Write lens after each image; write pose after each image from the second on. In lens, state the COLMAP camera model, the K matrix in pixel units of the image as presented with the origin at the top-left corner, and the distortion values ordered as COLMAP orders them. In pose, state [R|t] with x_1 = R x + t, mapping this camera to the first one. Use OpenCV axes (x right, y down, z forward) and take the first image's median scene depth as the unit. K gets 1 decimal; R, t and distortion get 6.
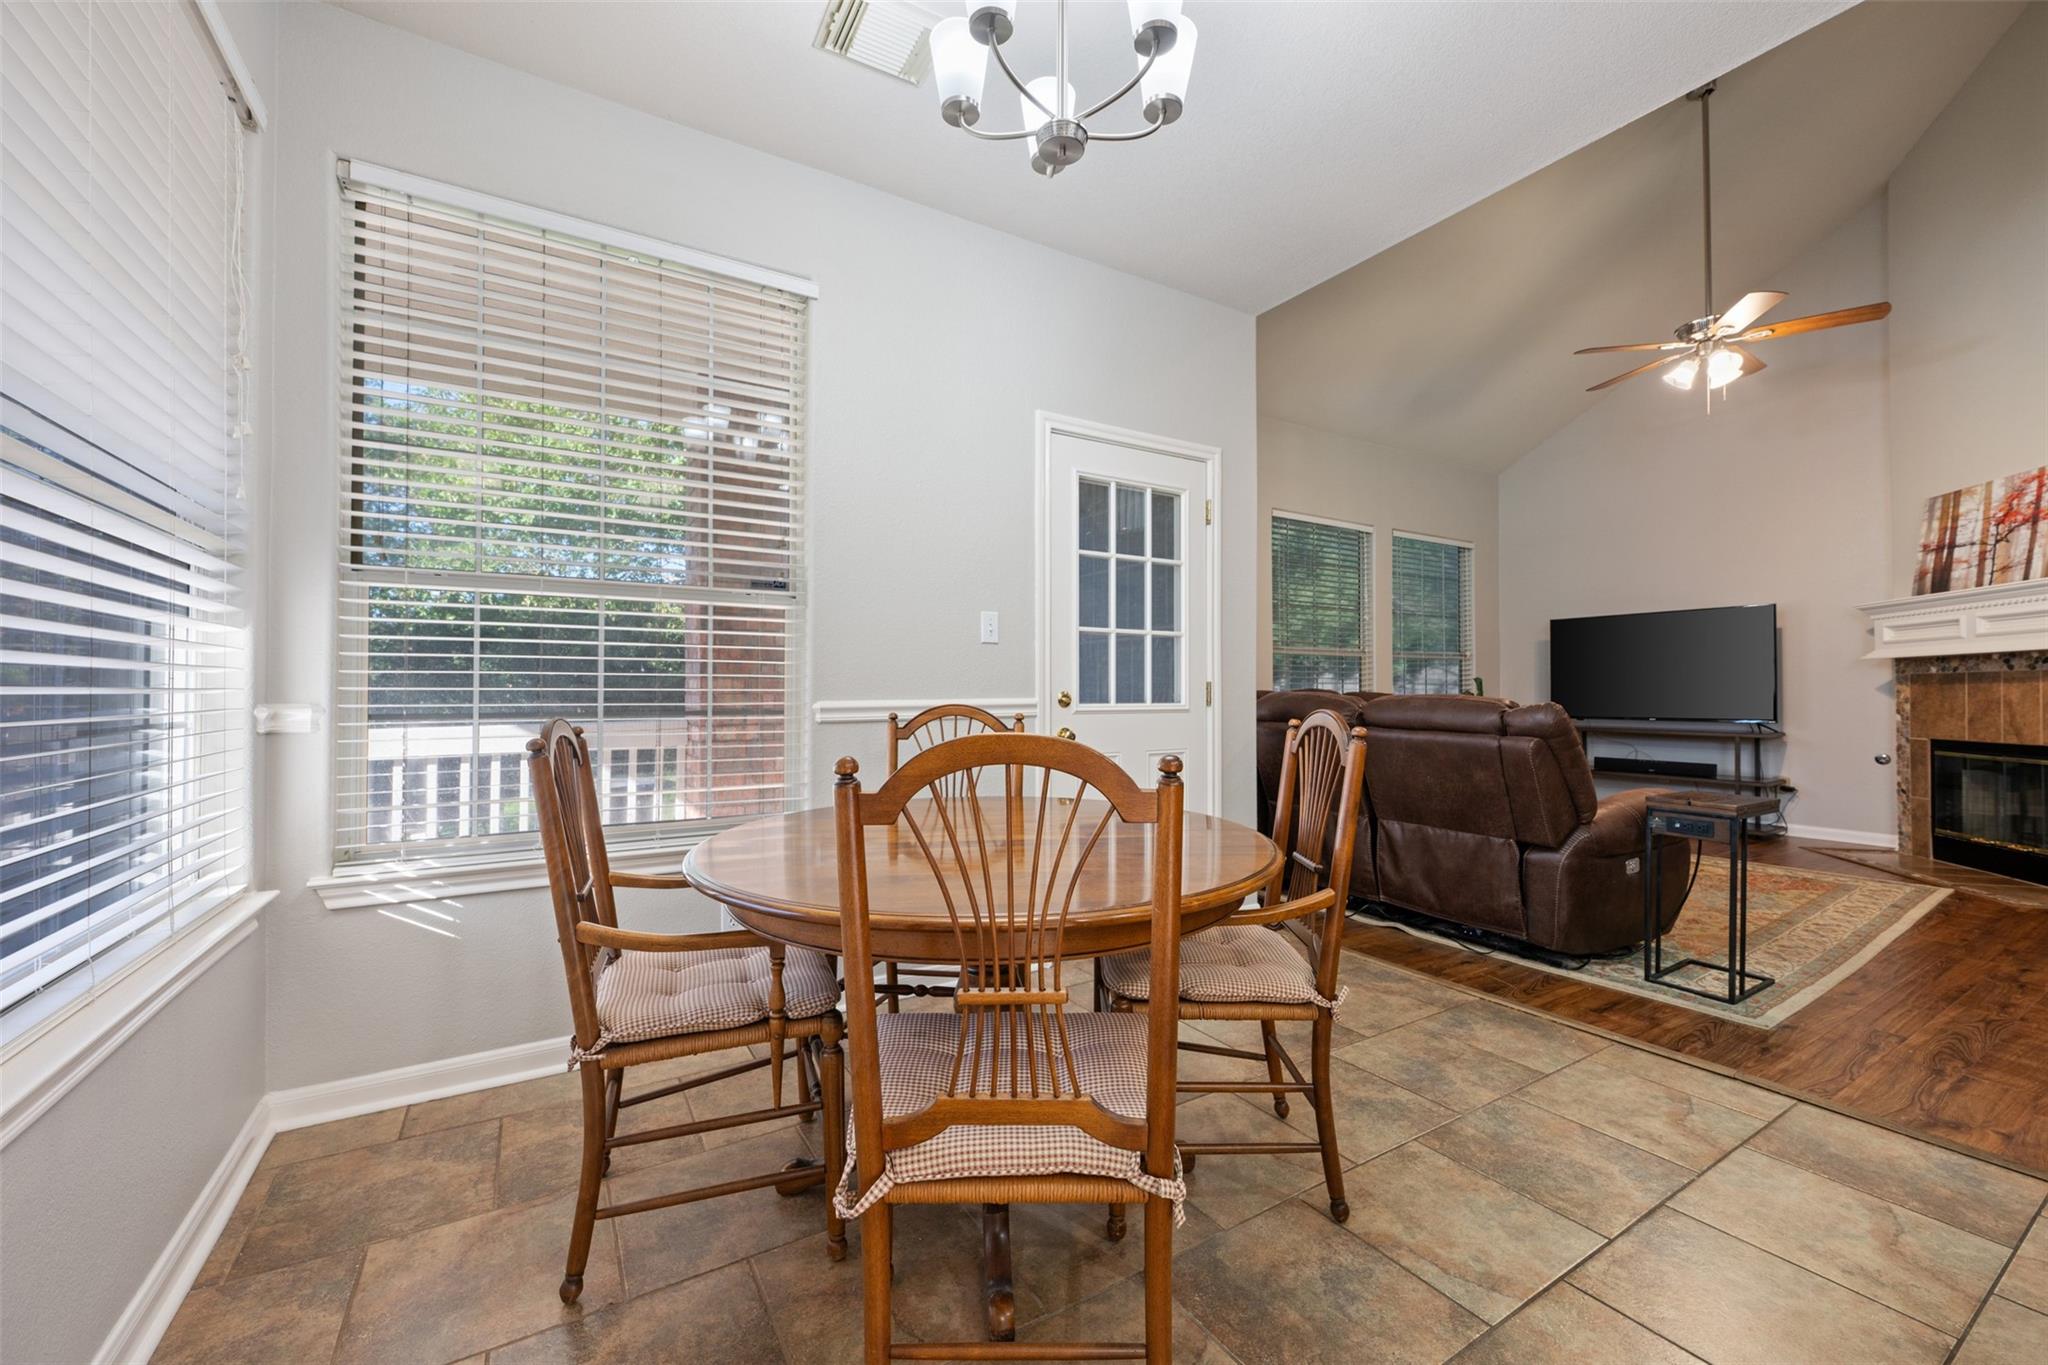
lens RADIAL K [[808.4, 0, 1017.0], [0, 808.4, 683.3], [0, 0, 1]] dist [-0.001355, -0.000387]
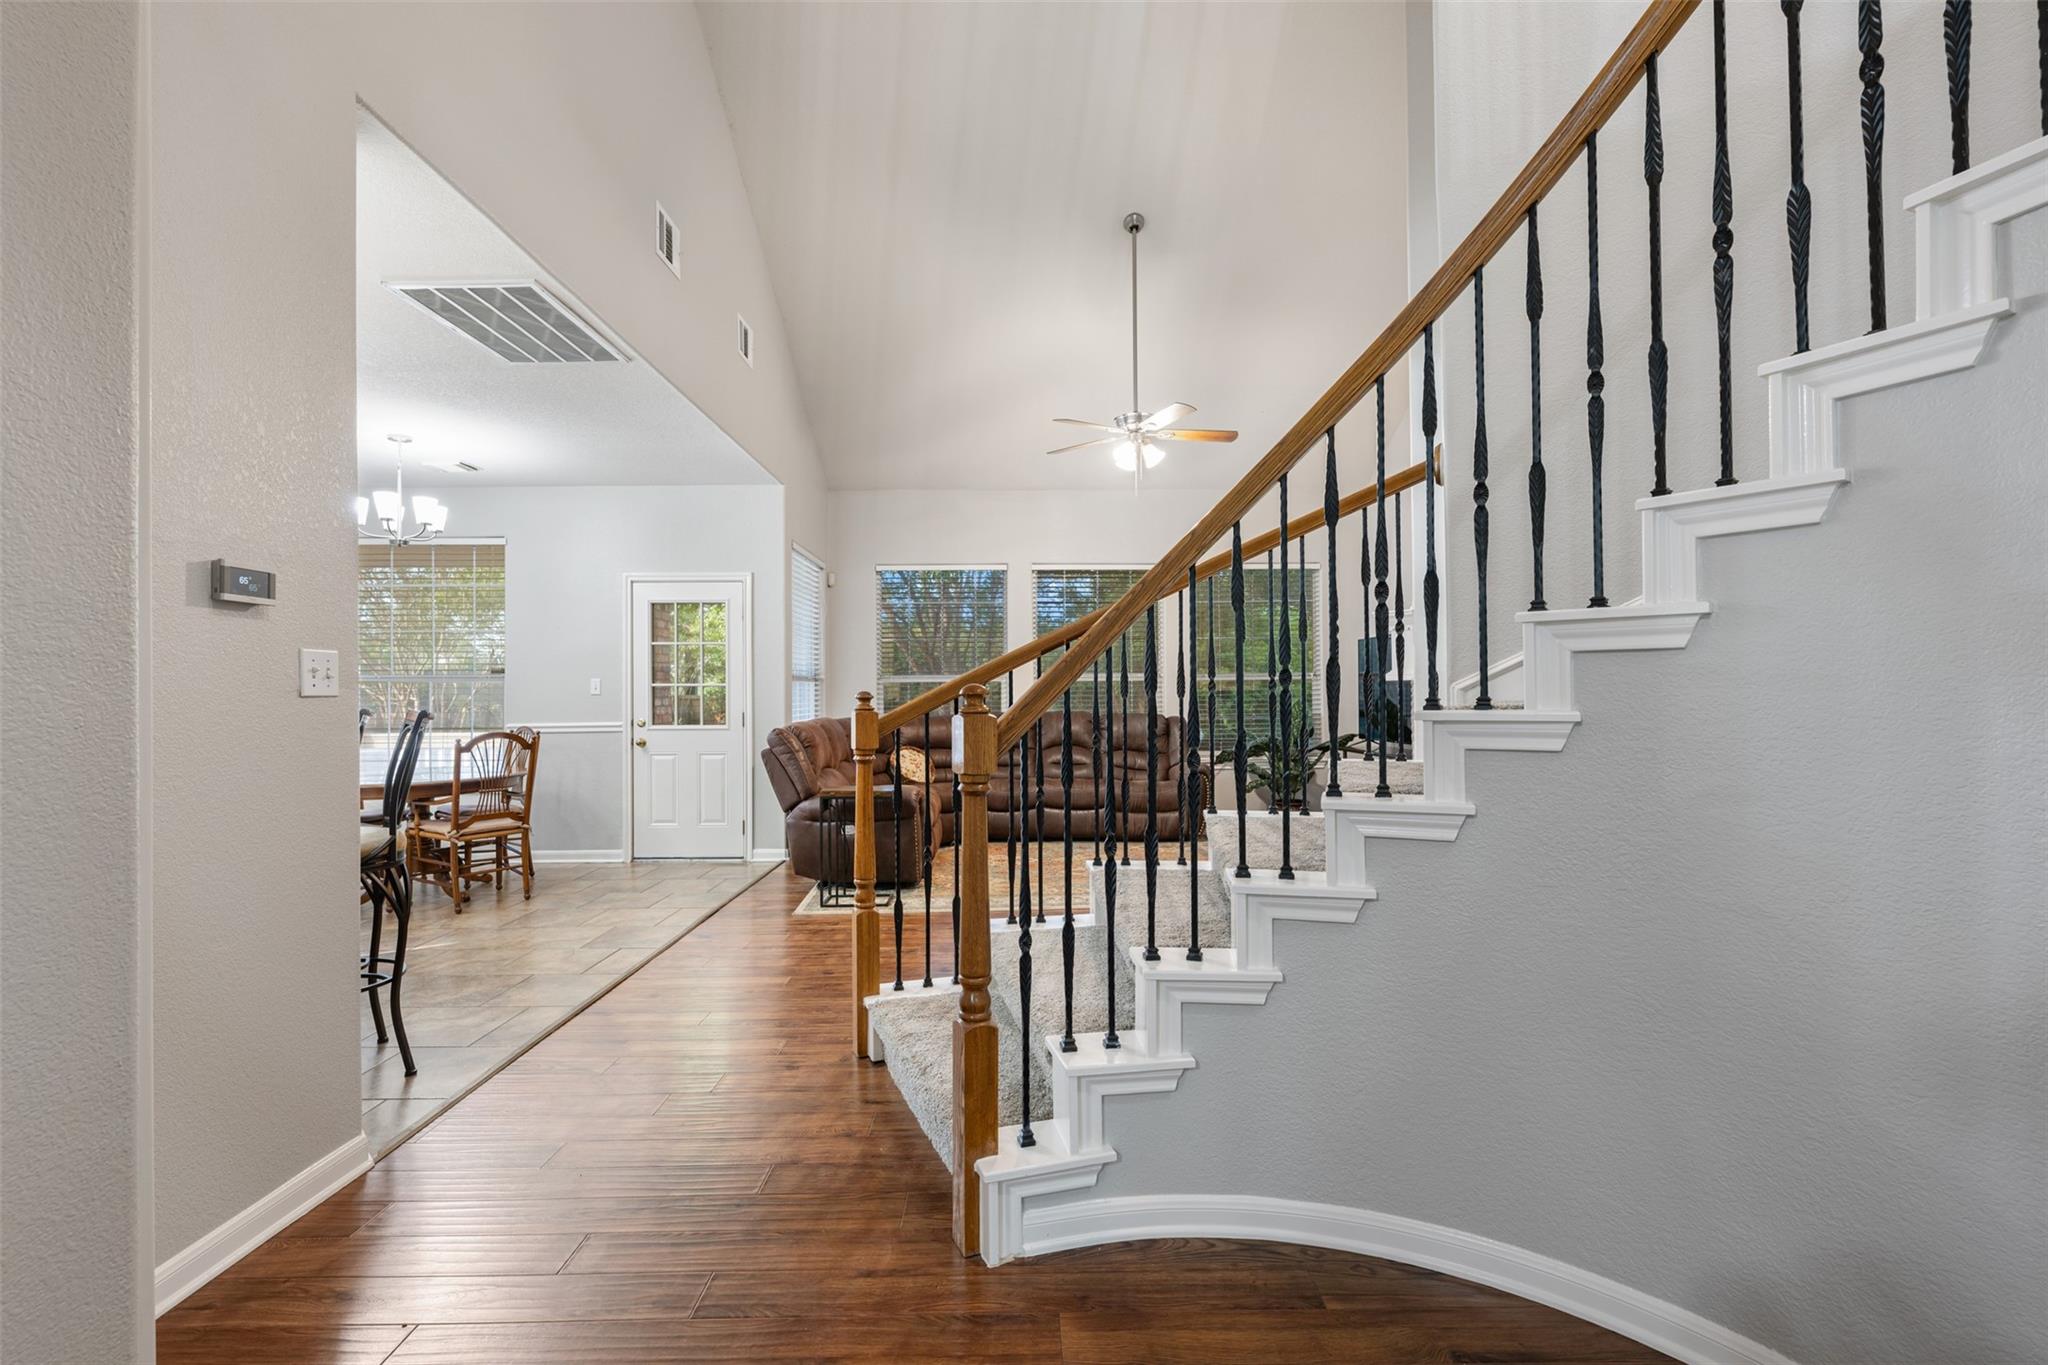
lens RADIAL K [[901.2, 0, 1019.6], [0, 901.2, 693.7], [0, 0, 1]] dist [-0.000927, 0.000256]
pose [[0.863047, -0.004680, -0.505101, 1.247106], [0.009966, 0.999920, 0.007763, -0.037220], [0.505025, -0.011734, 0.863025, -0.243977]]
